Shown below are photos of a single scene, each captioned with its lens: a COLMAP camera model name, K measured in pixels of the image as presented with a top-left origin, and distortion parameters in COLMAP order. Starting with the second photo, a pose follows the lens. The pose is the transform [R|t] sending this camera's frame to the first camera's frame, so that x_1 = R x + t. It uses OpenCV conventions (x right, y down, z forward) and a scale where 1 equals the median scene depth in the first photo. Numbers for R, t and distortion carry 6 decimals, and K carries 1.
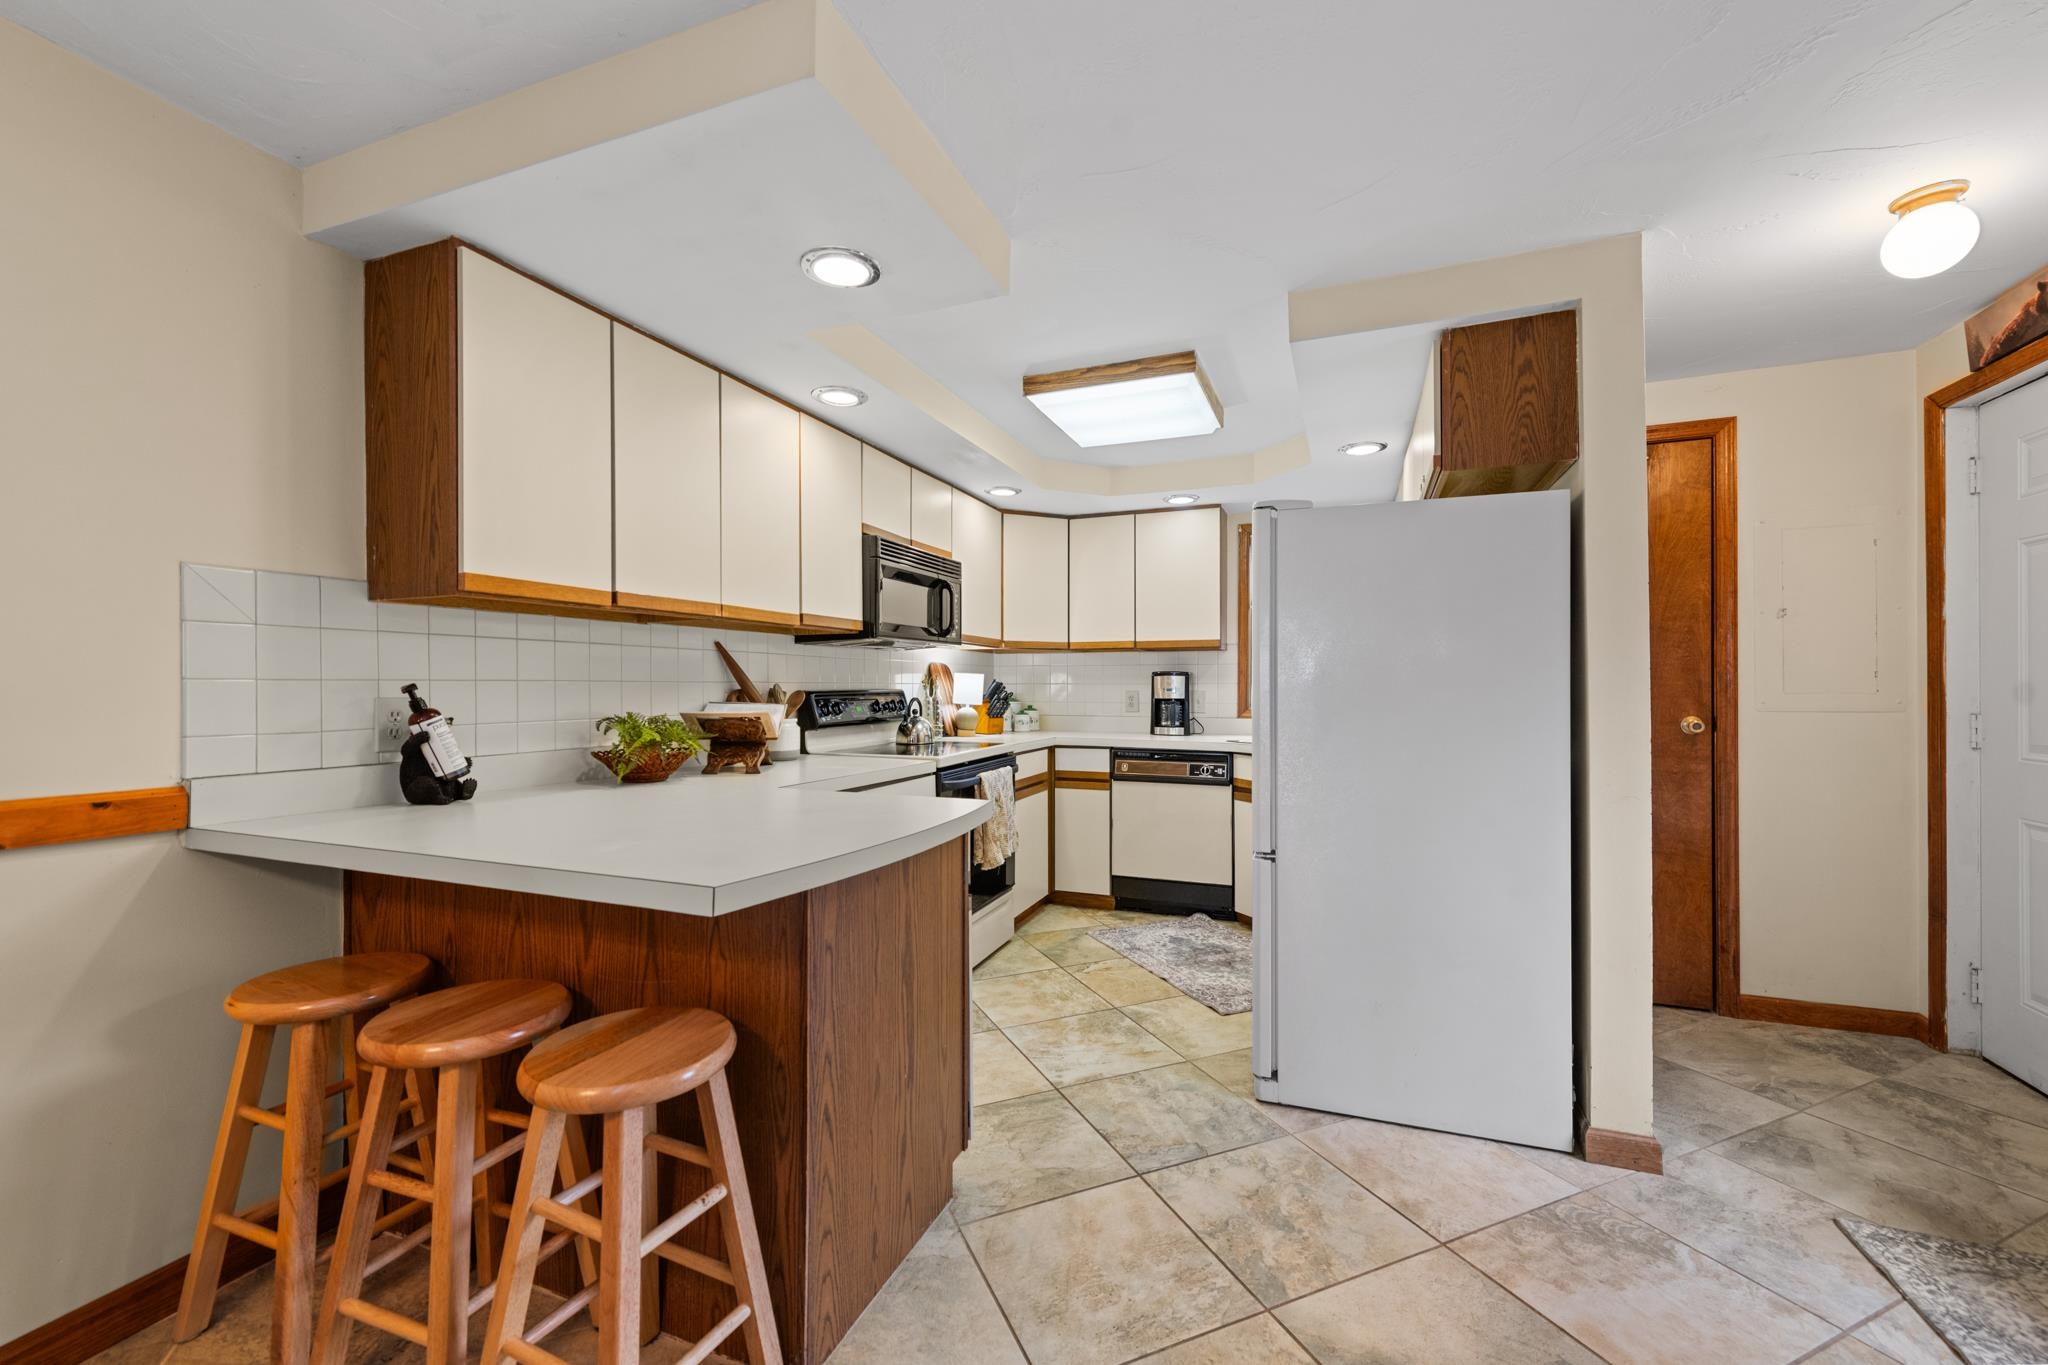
lens RADIAL K [[824.7, 0, 1024.0], [0, 824.7, 682.5], [0, 0, 1]] dist [0.002195, 0.000144]
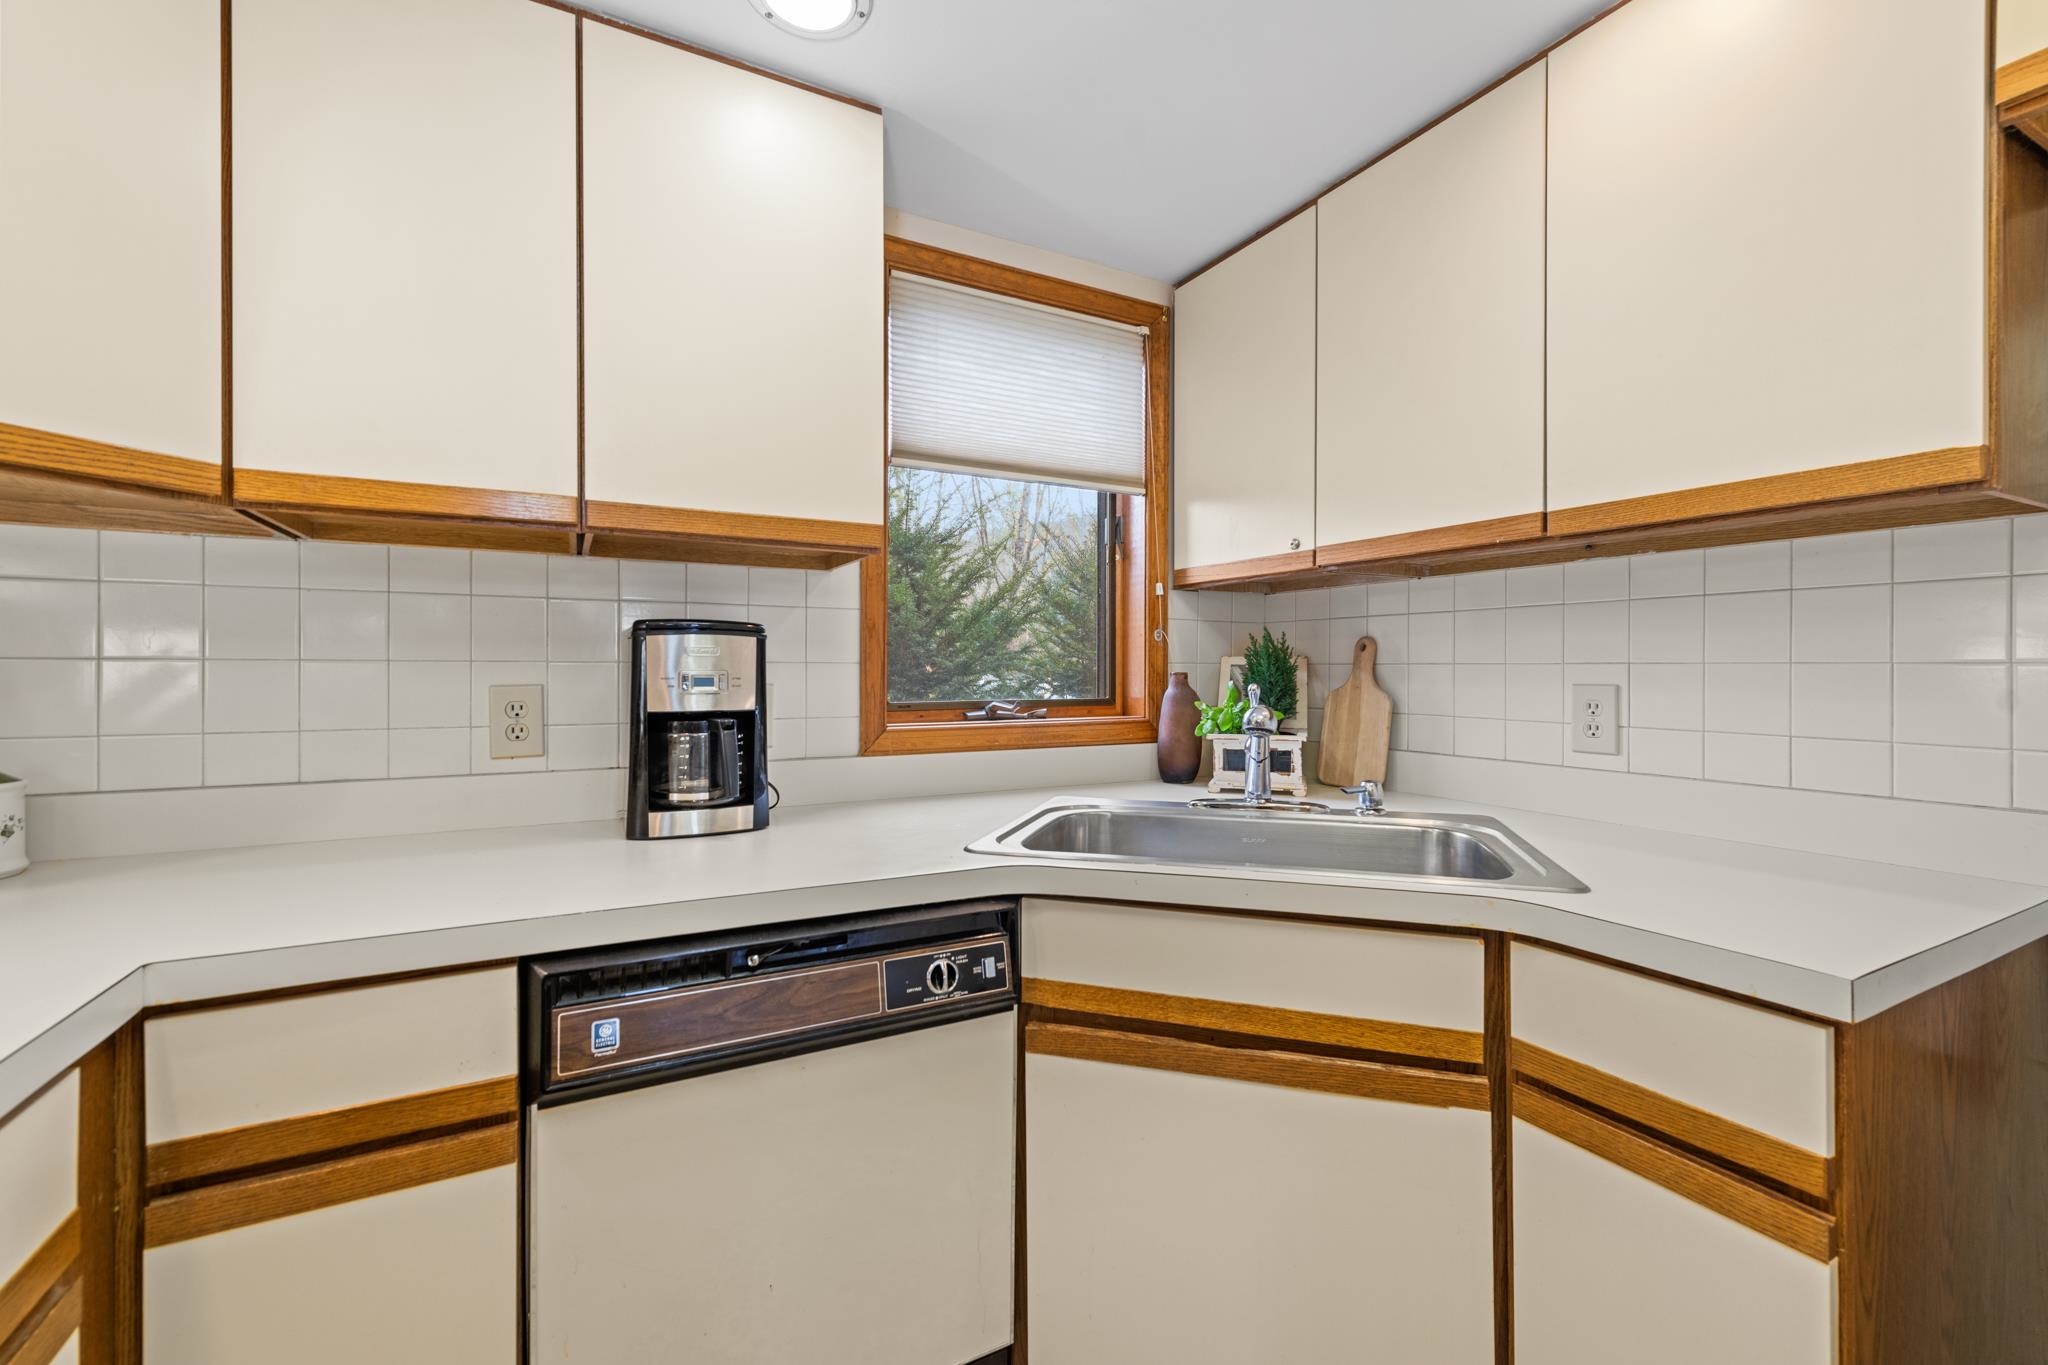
lens RADIAL K [[837.5, 0, 1032.5], [0, 837.5, 670.3], [0, 0, 1]] dist [0.001138, -0.000004]
pose [[0.648322, -0.002399, 0.761362, 0.027388], [-0.003149, 0.999978, 0.005833, 0.003108], [-0.761360, -0.006179, 0.648300, 0.803750]]
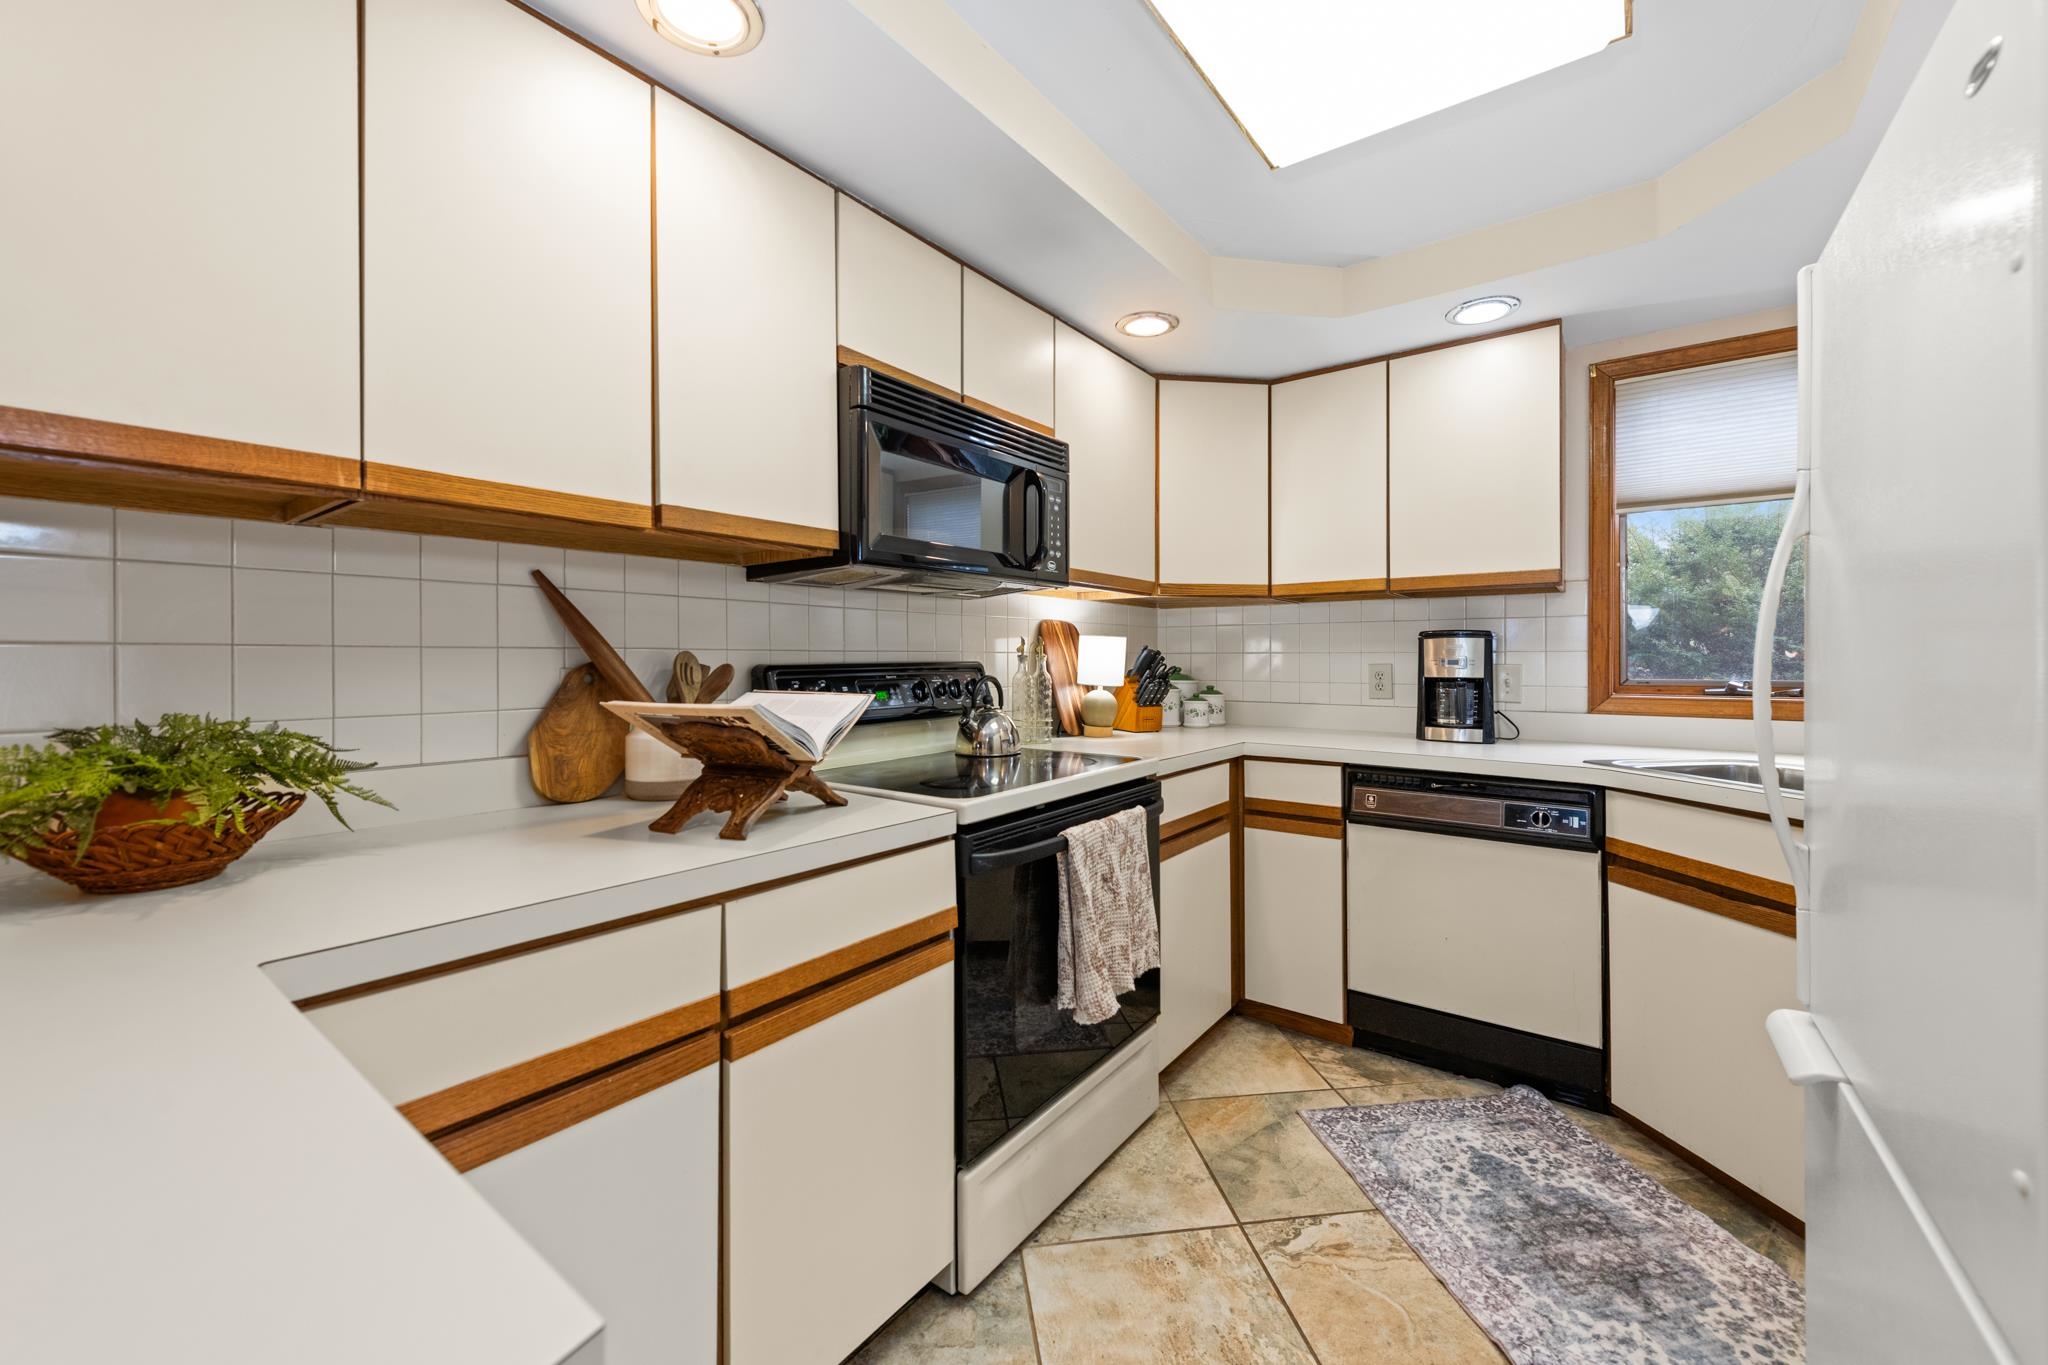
lens RADIAL K [[807.1, 0, 1026.3], [0, 807.1, 656.0], [0, 0, 1]] dist [0.009053, -0.005039]
pose [[0.964503, -0.002753, -0.264057, 0.043843], [0.003179, 0.999994, 0.001186, 0.003402], [0.264052, -0.001984, 0.964506, 0.430176]]
